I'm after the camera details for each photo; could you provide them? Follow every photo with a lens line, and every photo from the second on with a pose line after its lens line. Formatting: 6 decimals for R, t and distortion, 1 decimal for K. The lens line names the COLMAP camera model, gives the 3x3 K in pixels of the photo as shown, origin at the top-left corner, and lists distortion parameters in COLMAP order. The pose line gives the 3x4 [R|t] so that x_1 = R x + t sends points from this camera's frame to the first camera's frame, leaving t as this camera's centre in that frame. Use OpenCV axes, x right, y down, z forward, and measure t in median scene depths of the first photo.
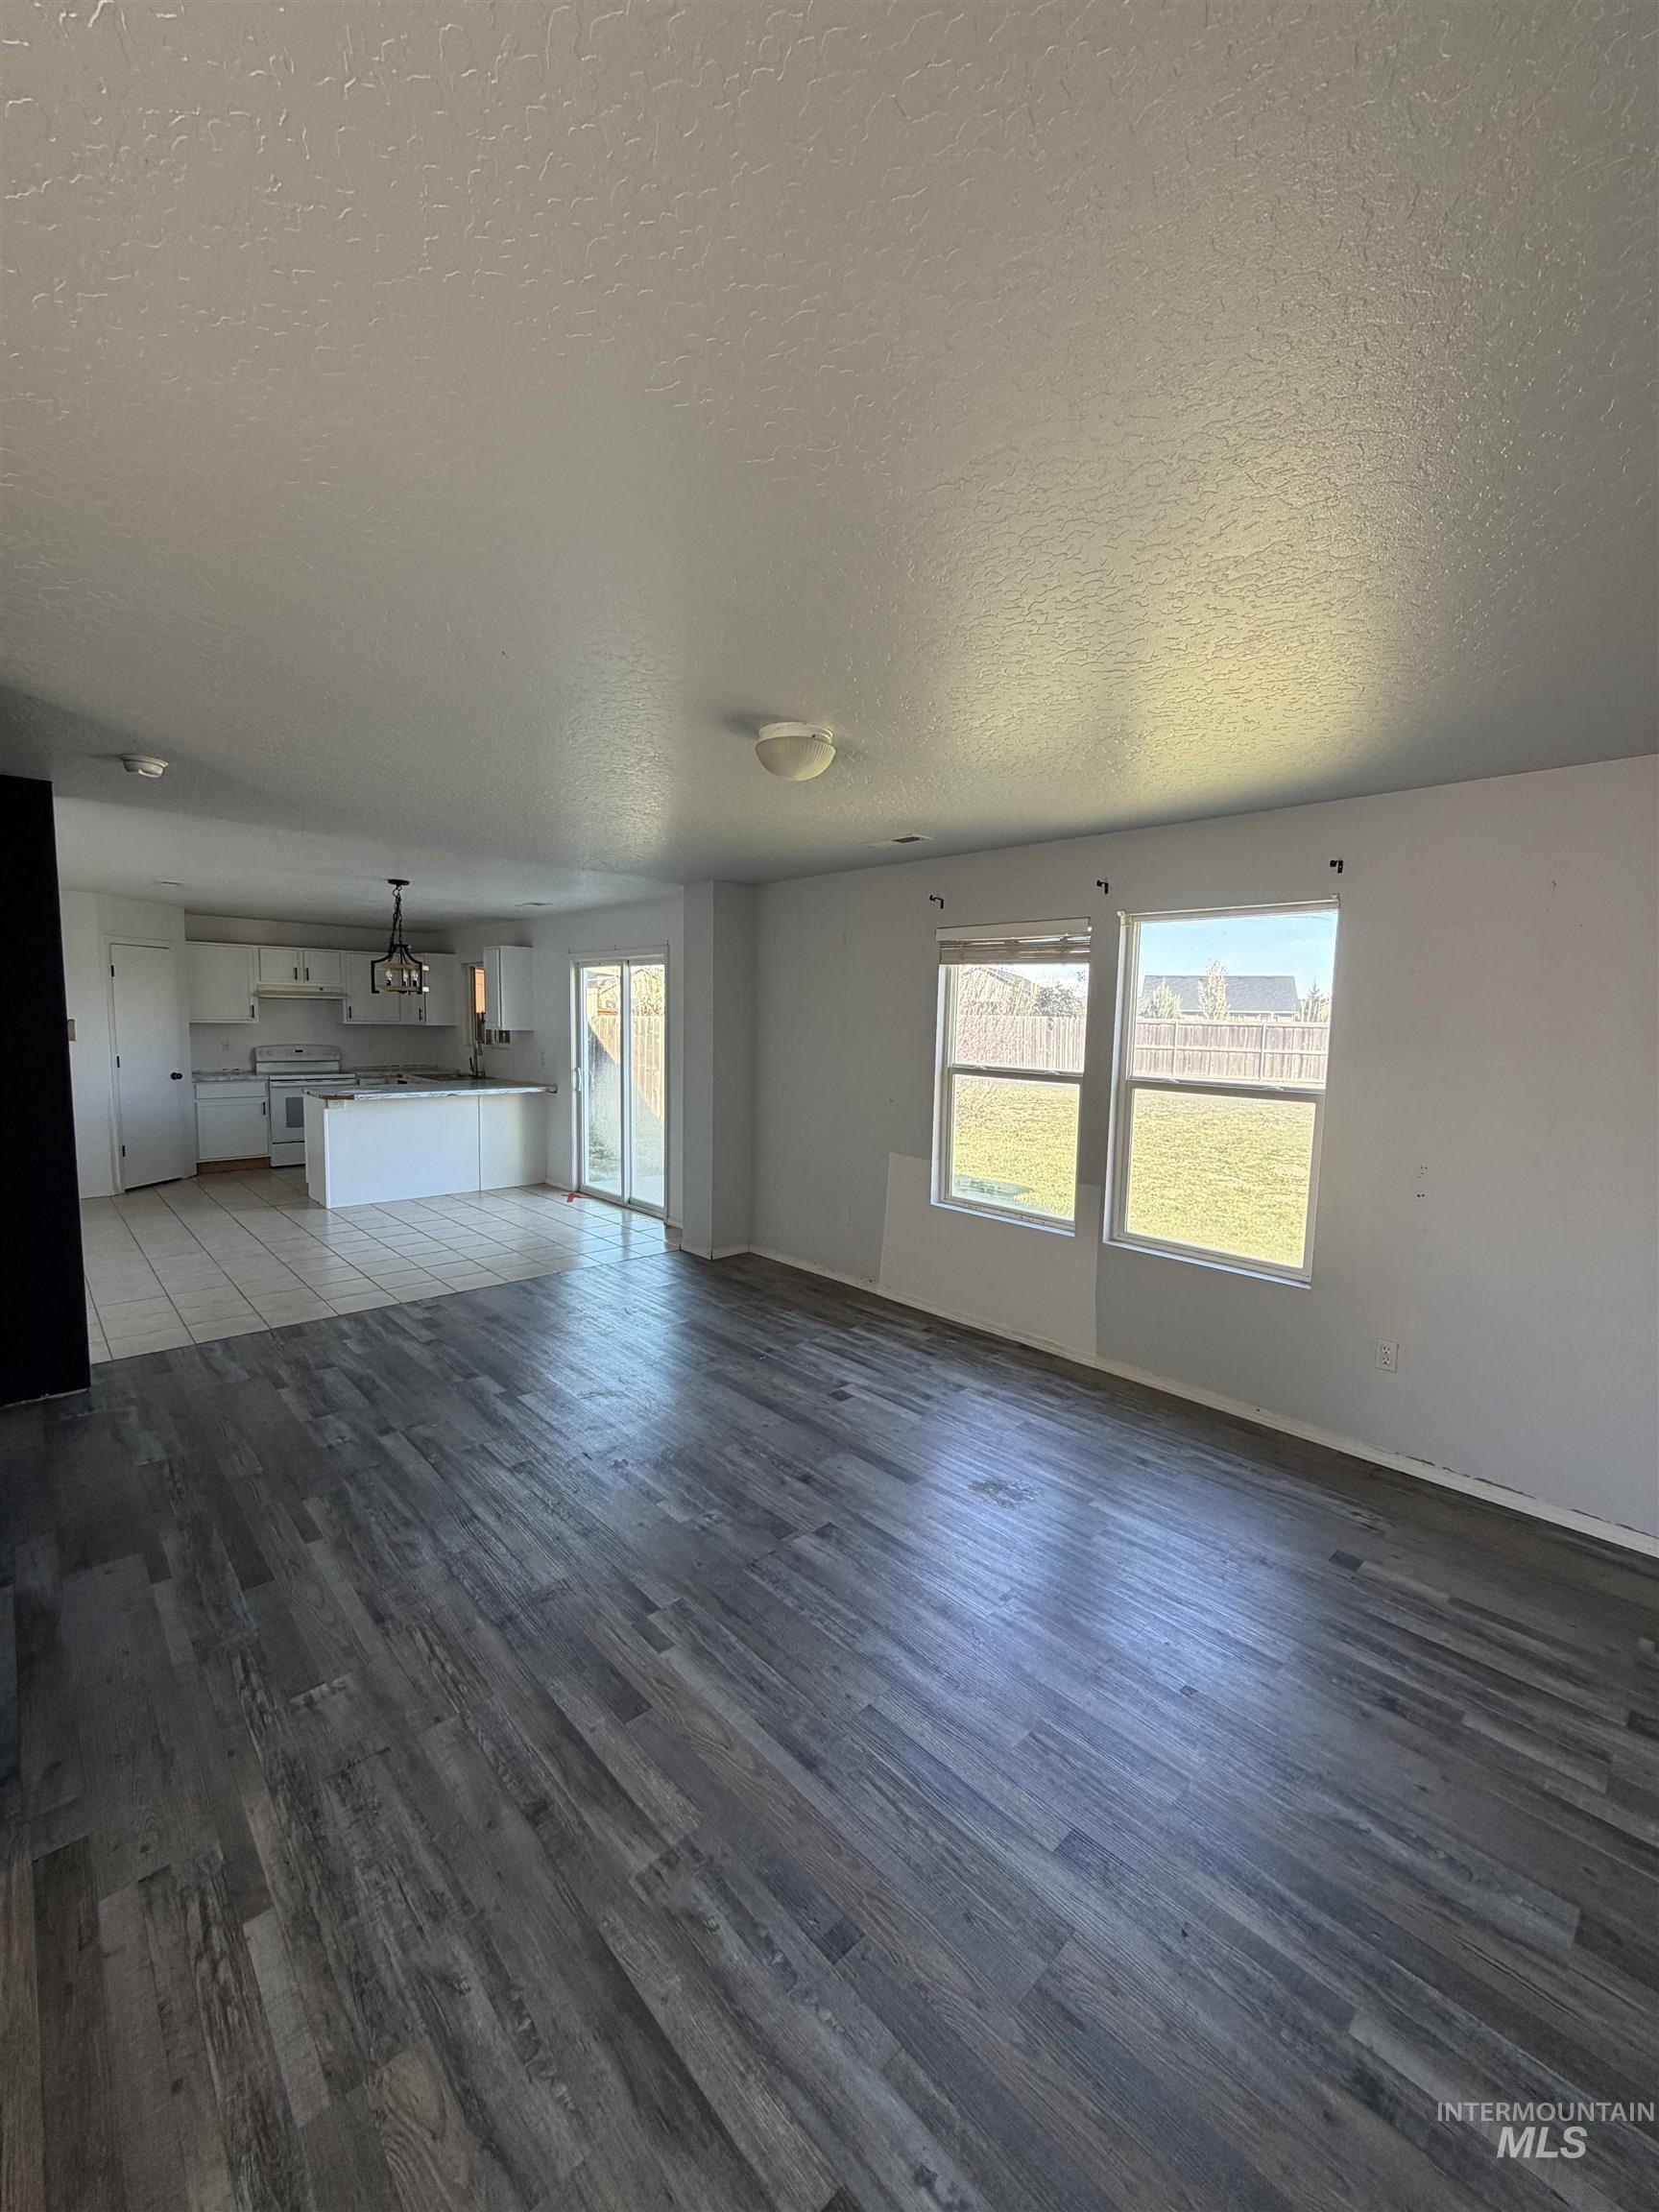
lens RADIAL K [[885.7, 0, 829.7], [0, 885.7, 1100.8], [0, 0, 1]] dist [-0.000549, 0.000573]
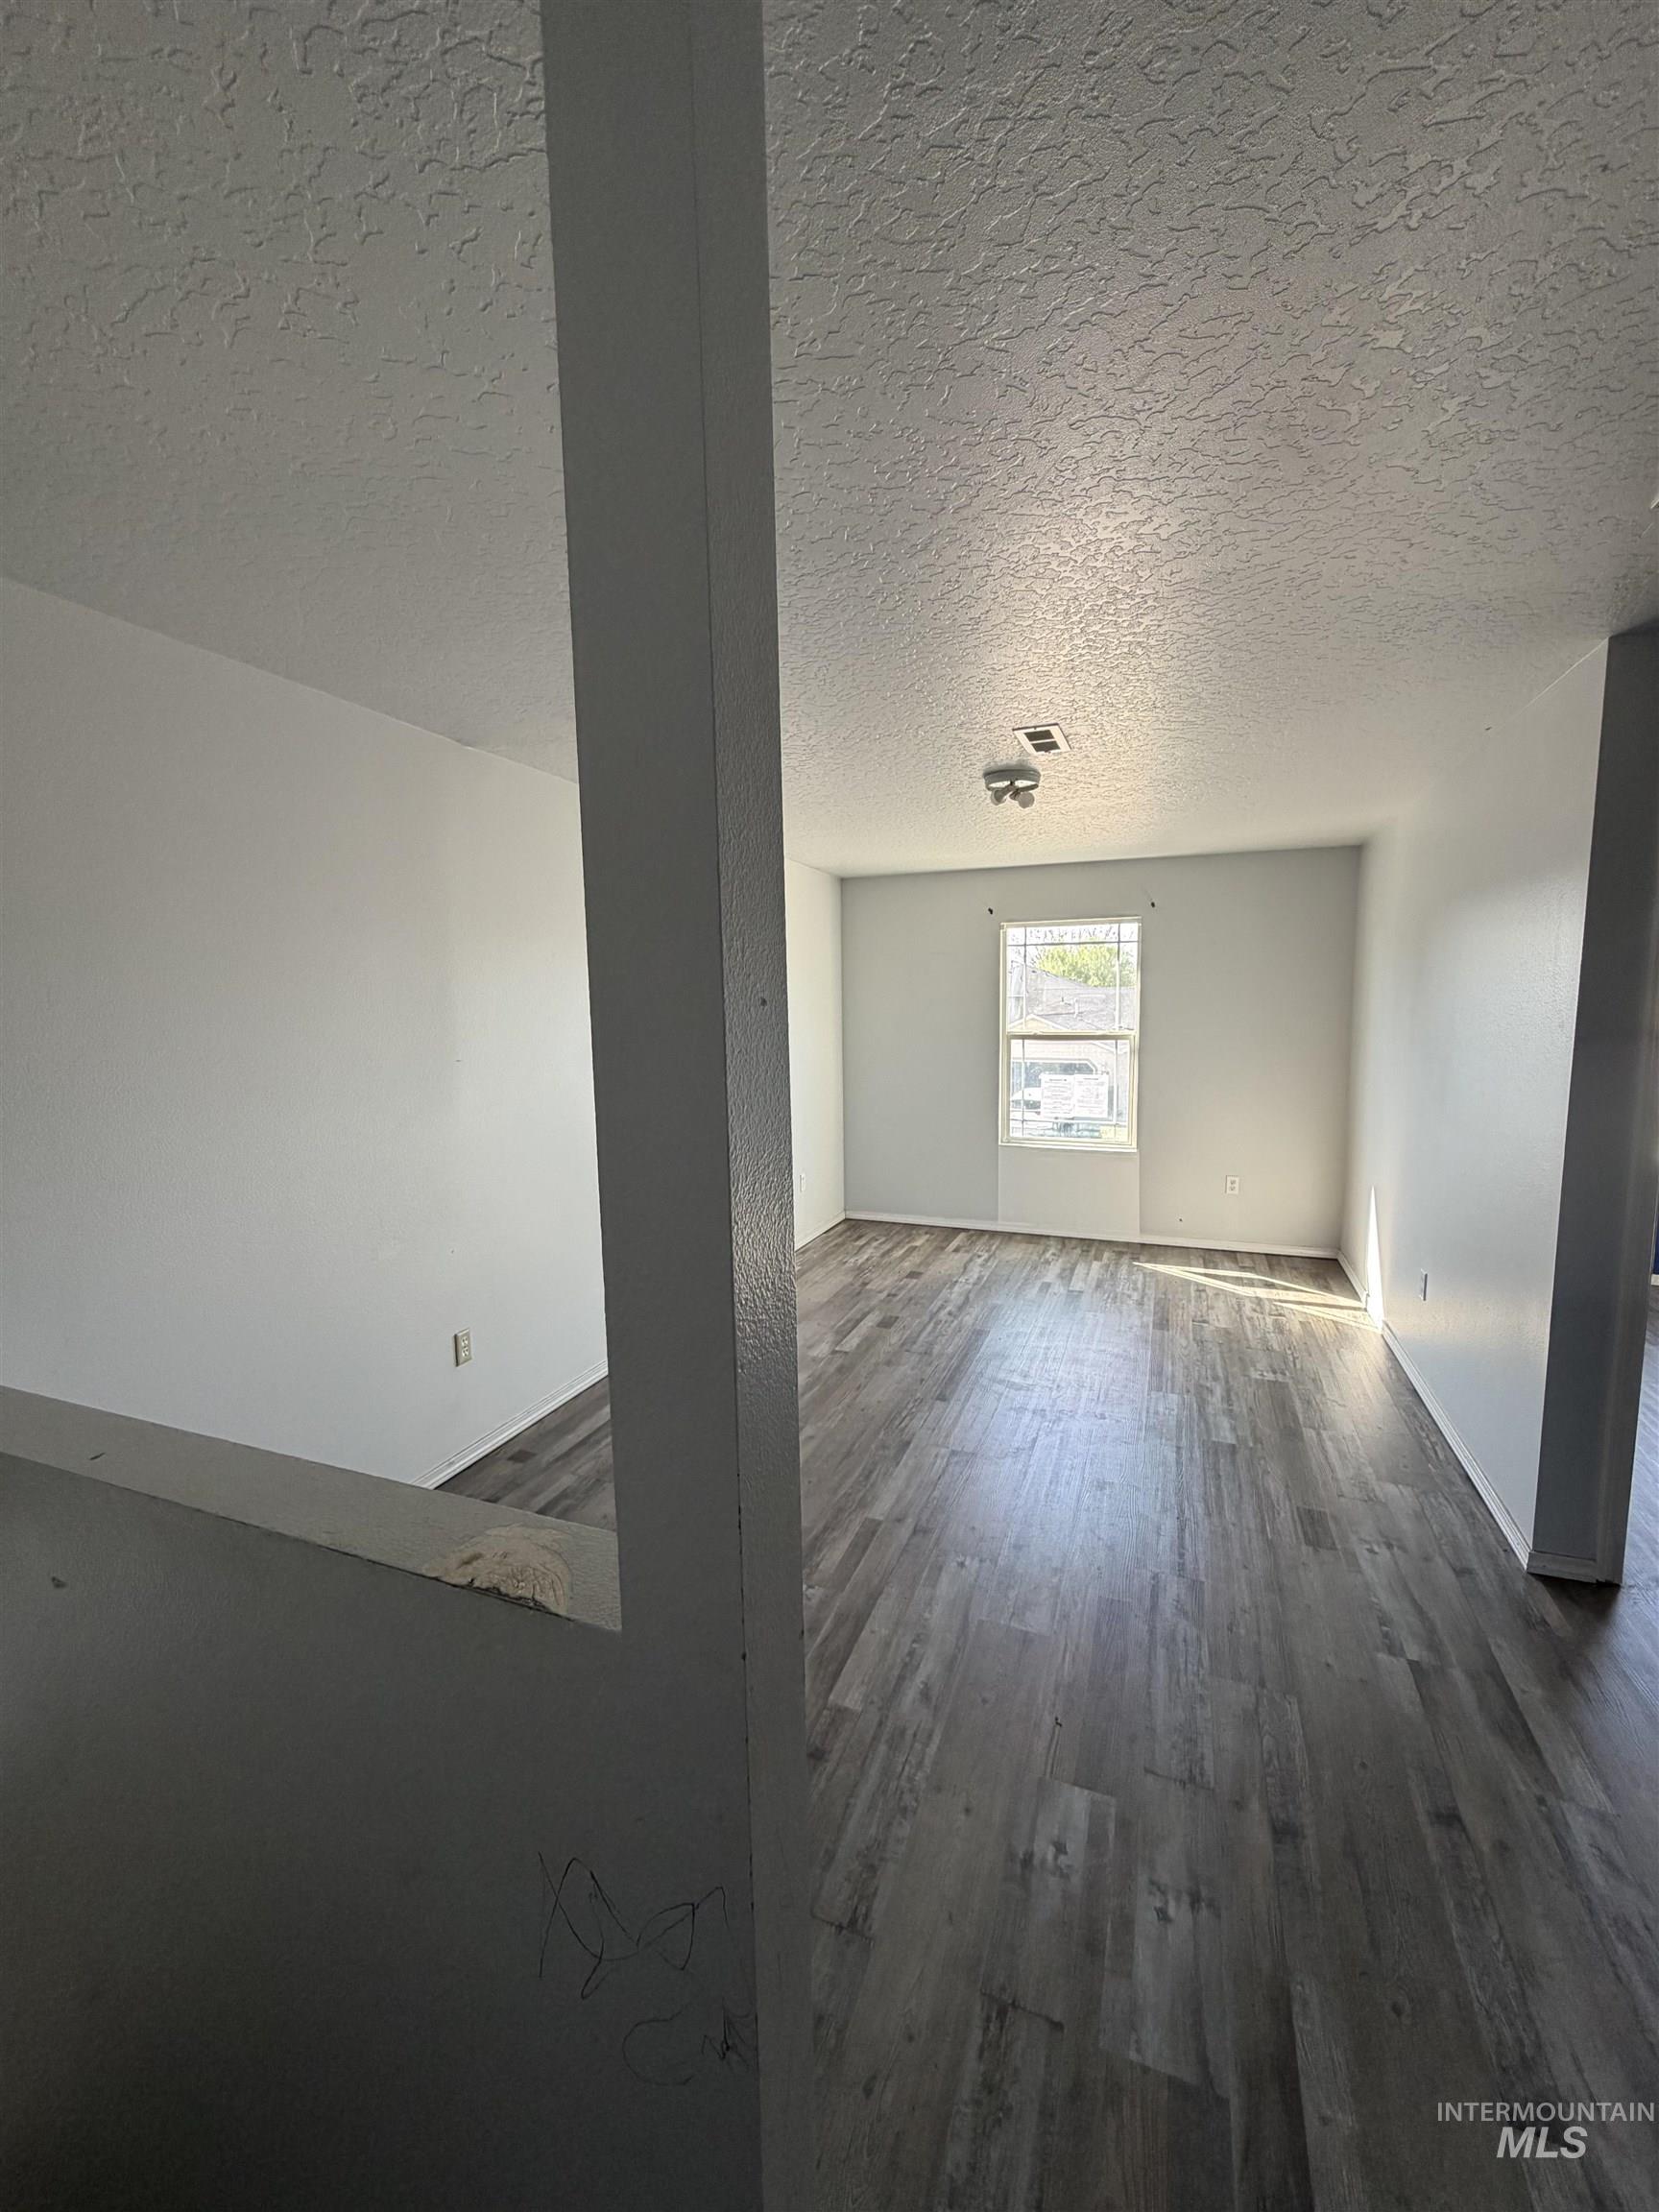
lens RADIAL K [[885.7, 0, 829.7], [0, 885.7, 1100.8], [0, 0, 1]] dist [-0.000549, 0.000573]
pose [[-0.430083, -0.119767, 0.894810, -0.607440], [0.094139, 0.979808, 0.176390, -0.066625], [-0.897868, 0.160099, -0.410124, 0.634564]]
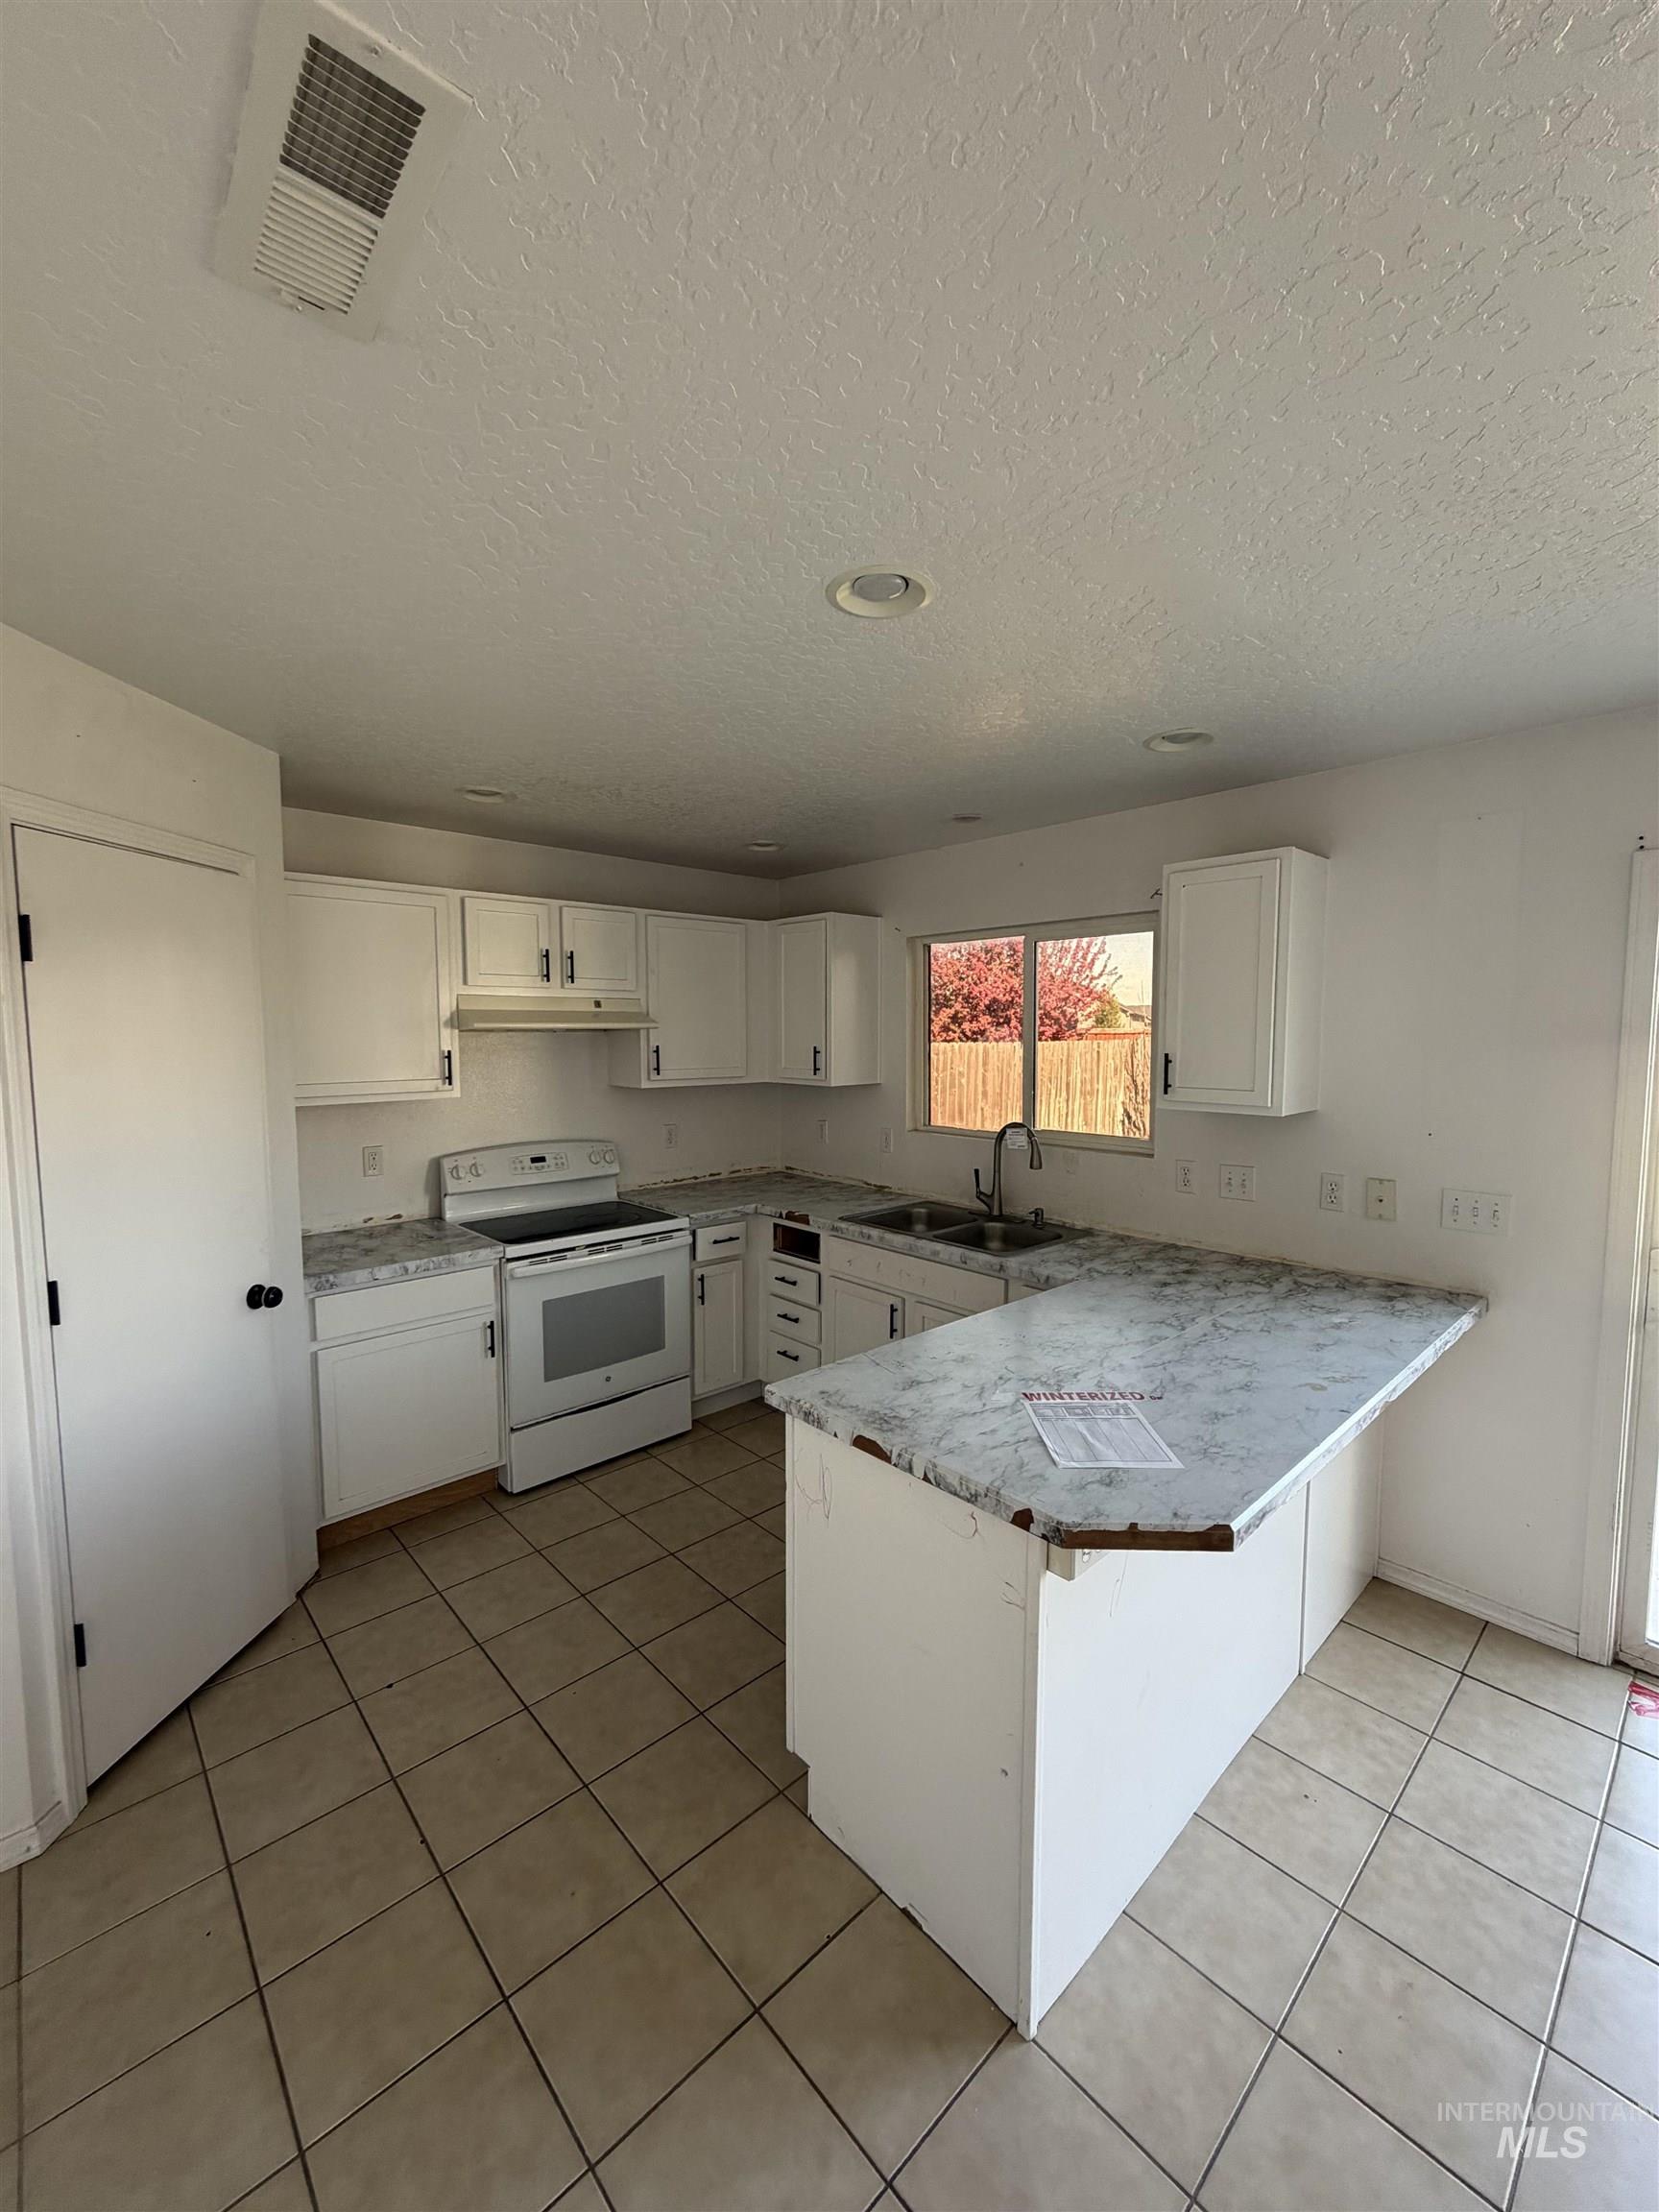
lens RADIAL K [[885.7, 0, 829.7], [0, 885.7, 1100.8], [0, 0, 1]] dist [-0.000549, 0.000573]
pose [[0.999729, -0.020411, -0.011178, -1.171184], [0.020214, 0.999644, -0.017428, -0.185511], [0.011530, 0.017197, 0.999786, 1.516754]]
